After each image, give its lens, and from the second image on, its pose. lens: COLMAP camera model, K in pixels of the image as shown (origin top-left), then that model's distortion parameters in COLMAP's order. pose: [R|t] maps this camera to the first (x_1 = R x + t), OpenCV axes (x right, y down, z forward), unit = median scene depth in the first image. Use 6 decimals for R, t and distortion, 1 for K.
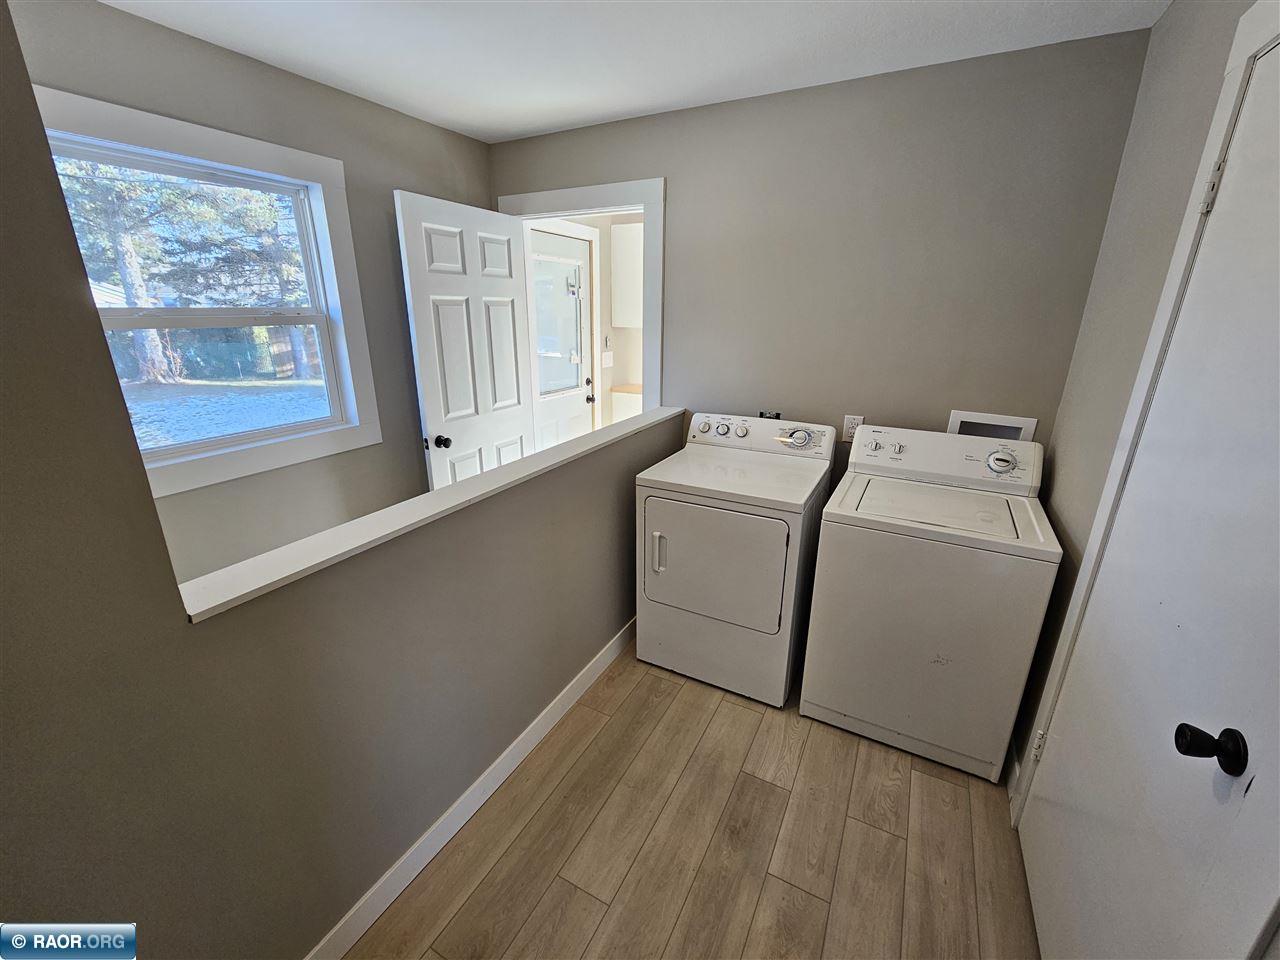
lens RADIAL K [[522.9, 0, 638.2], [0, 522.9, 477.8], [0, 0, 1]] dist [-0.003777, -0.000095]
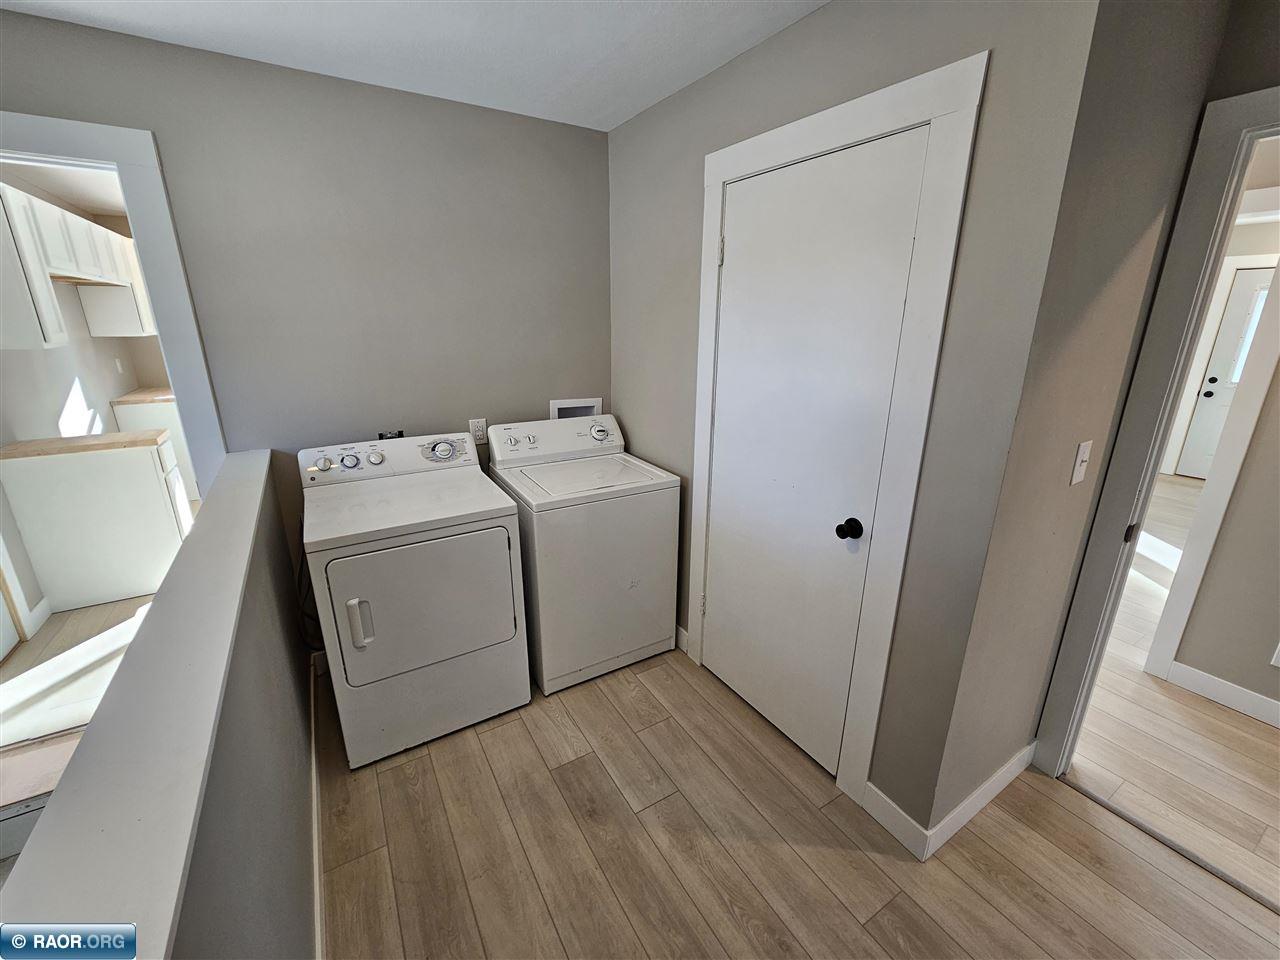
lens RADIAL K [[522.9, 0, 638.2], [0, 522.9, 477.8], [0, 0, 1]] dist [-0.003777, -0.000095]
pose [[0.506780, -0.253549, 0.823946, -0.379885], [0.264588, 0.955387, 0.131258, -0.068006], [-0.820468, 0.151488, 0.551257, 0.195333]]
